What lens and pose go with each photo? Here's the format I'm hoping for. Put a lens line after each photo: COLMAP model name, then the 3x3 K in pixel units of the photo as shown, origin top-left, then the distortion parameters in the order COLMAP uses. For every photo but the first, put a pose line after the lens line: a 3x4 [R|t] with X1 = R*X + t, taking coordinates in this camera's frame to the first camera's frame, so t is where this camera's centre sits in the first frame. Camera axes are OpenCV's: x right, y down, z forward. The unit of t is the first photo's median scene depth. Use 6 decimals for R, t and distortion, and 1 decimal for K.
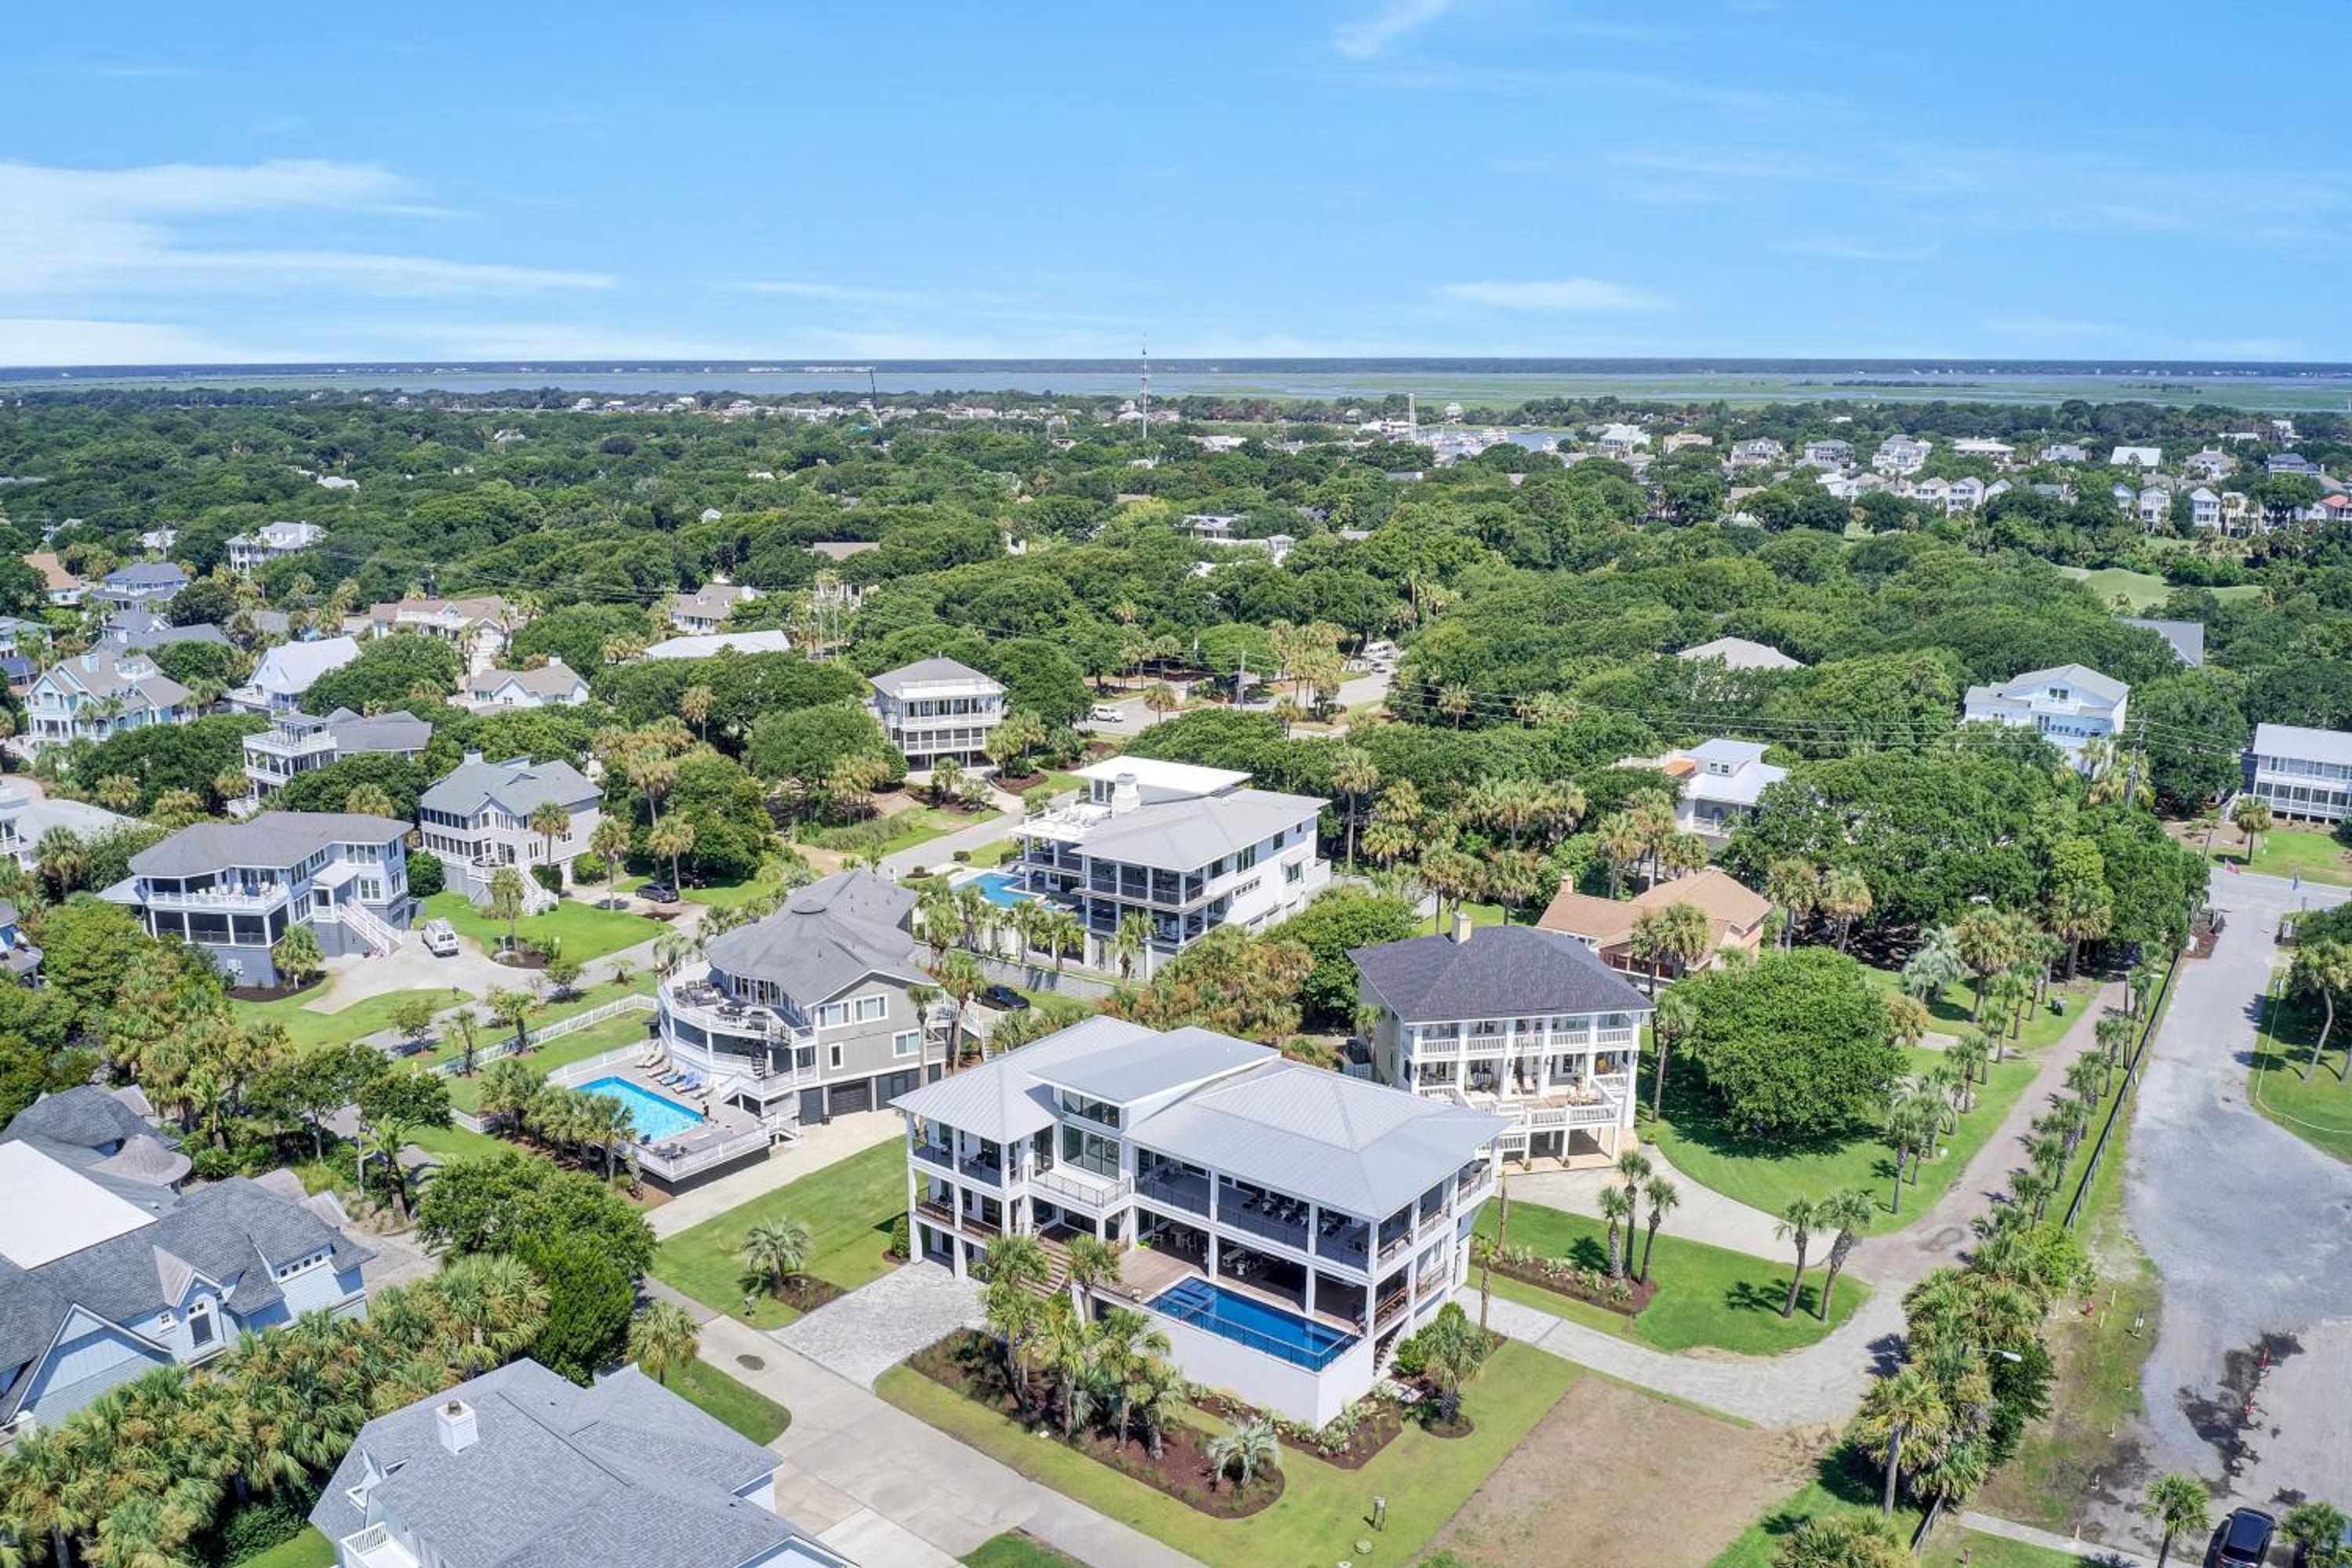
lens RADIAL K [[1852.8, 0, 1176.0], [0, 1852.8, 784.0], [0, 0, 1]] dist [-0.179703, 0.001928]
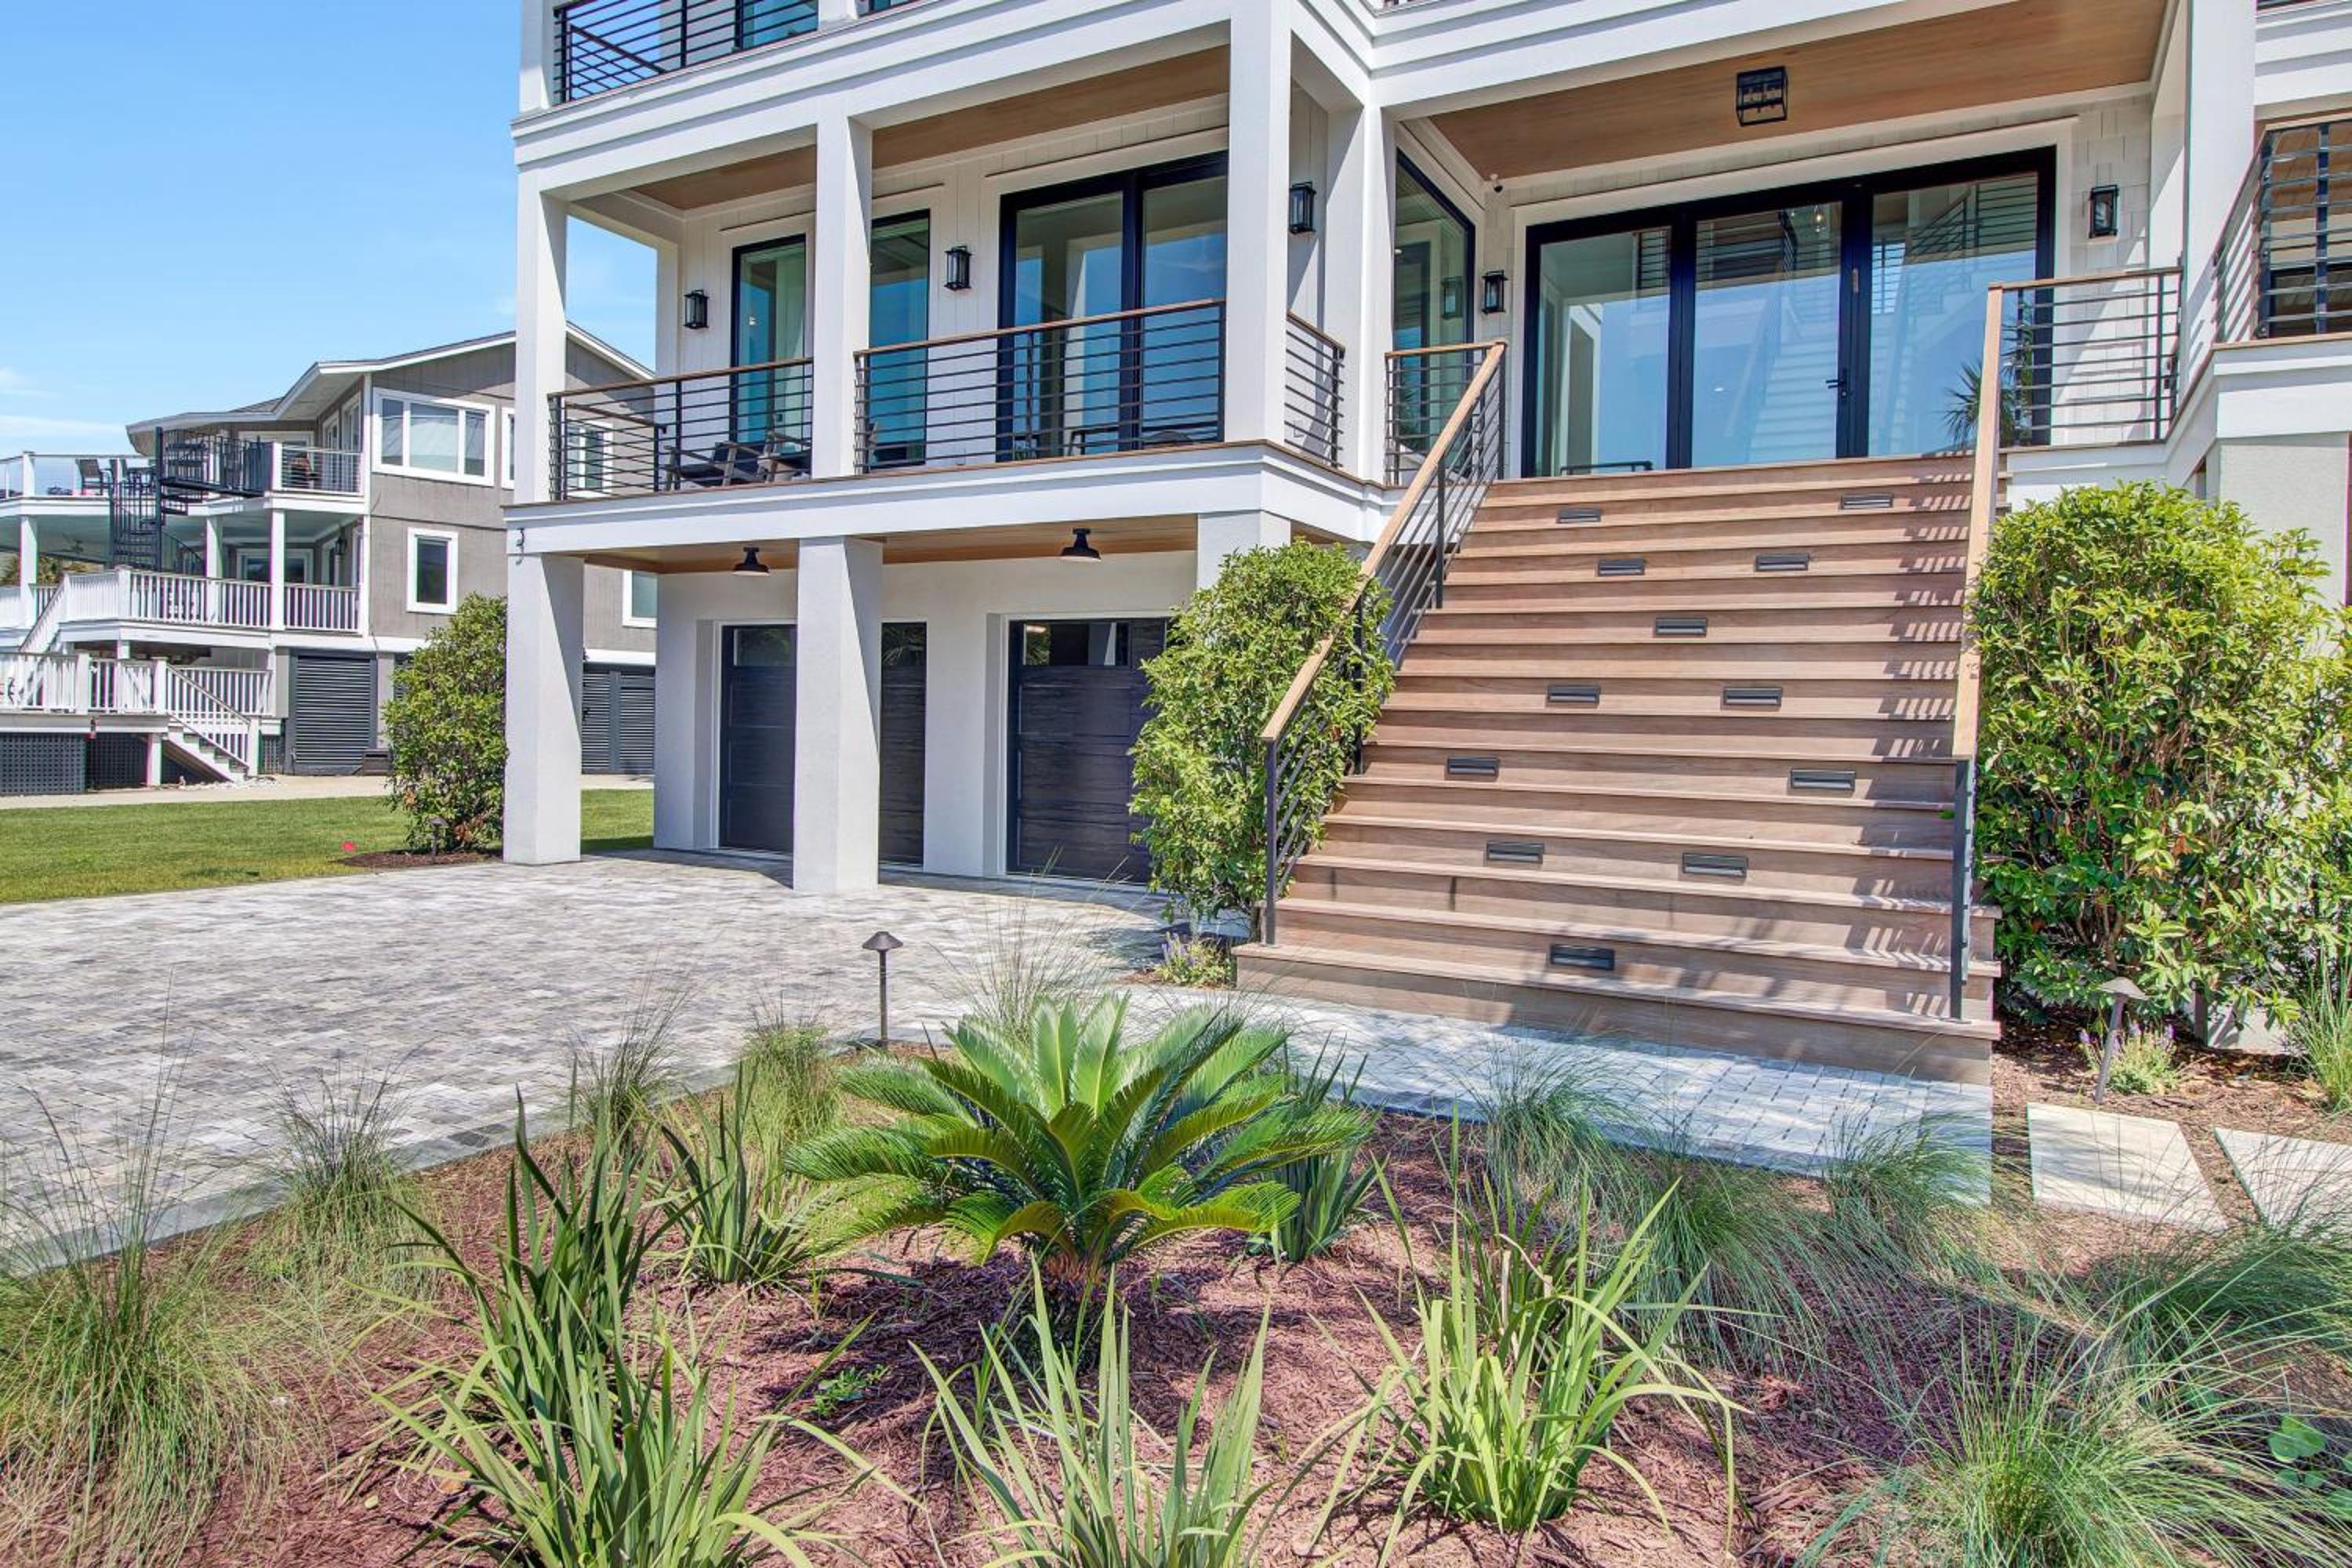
lens RADIAL K [[1481.0, 0, 1176.0], [0, 1481.0, 784.0], [0, 0, 1]] dist [-0.019394, 0.001543]
pose [[0.991379, 0.008372, 0.130761, -0.111381], [0.017863, 0.980003, -0.198177, 0.299563], [-0.129806, 0.198805, 0.971405, 0.924829]]
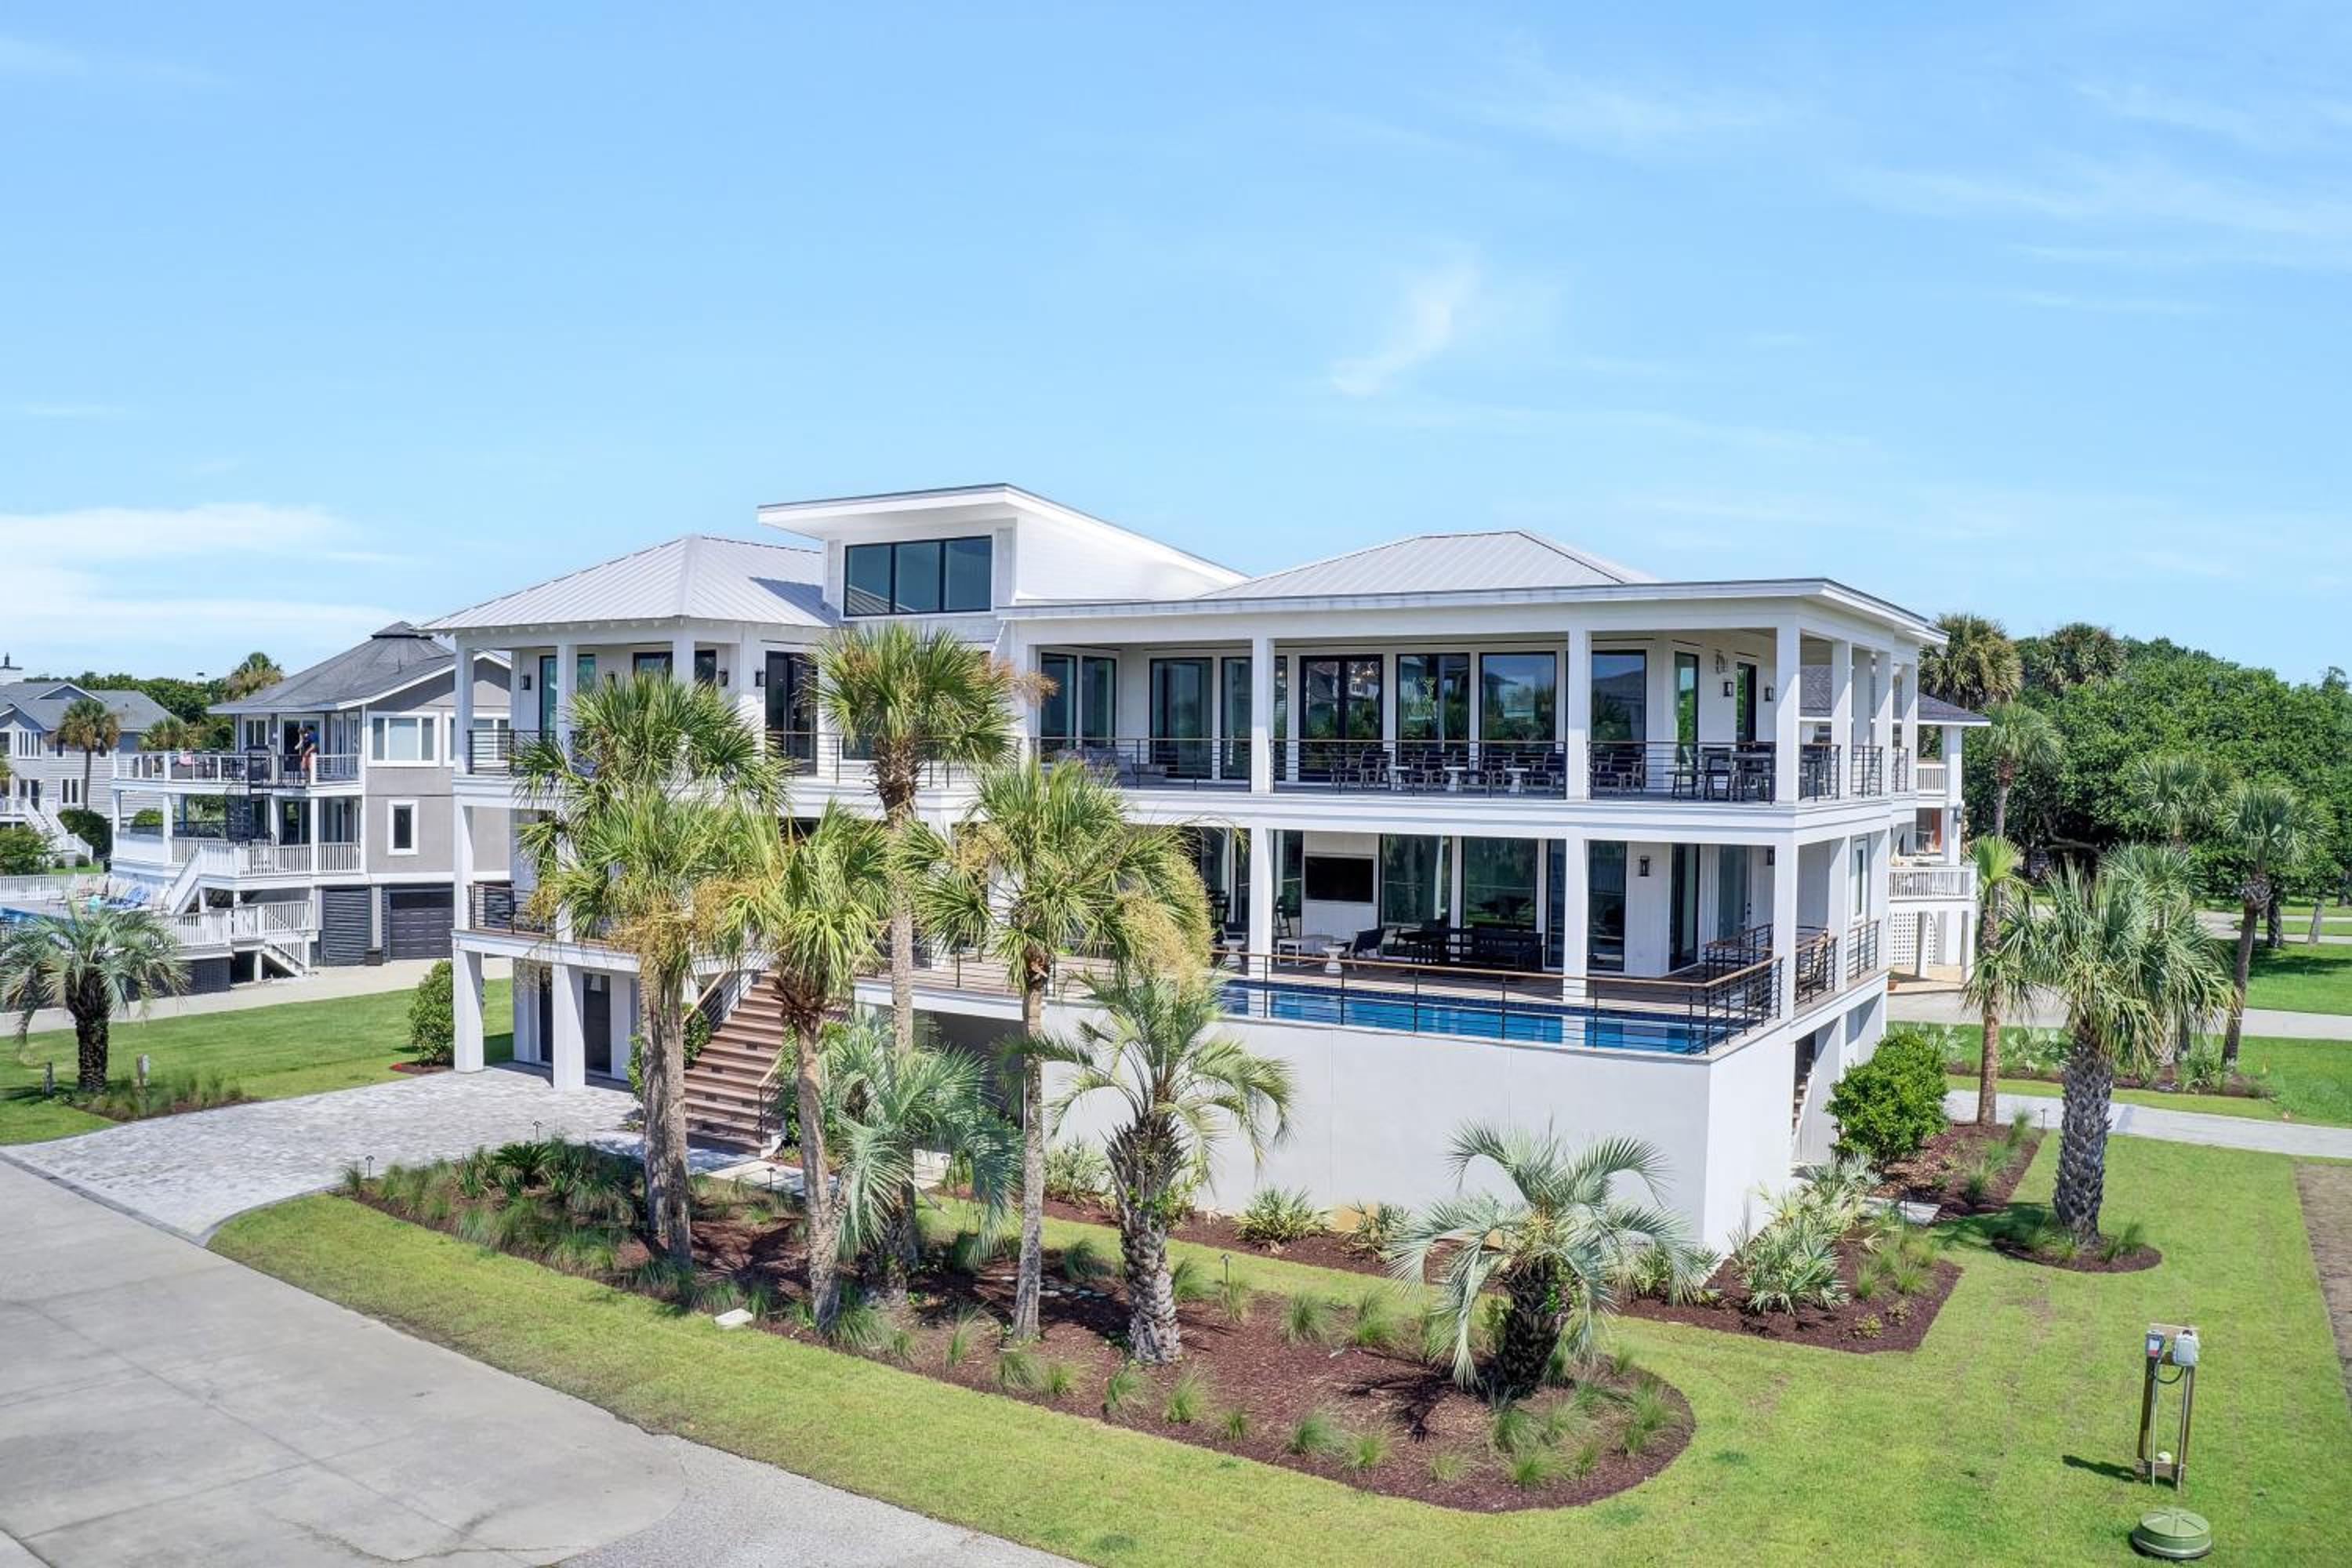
lens RADIAL K [[1852.8, 0, 1176.0], [0, 1852.8, 784.0], [0, 0, 1]] dist [-0.179703, 0.001928]
pose [[0.995758, -0.001939, 0.091992, -0.028352], [0.021465, 0.977087, -0.211754, 0.305058], [-0.089473, 0.212831, 0.972984, 0.639987]]
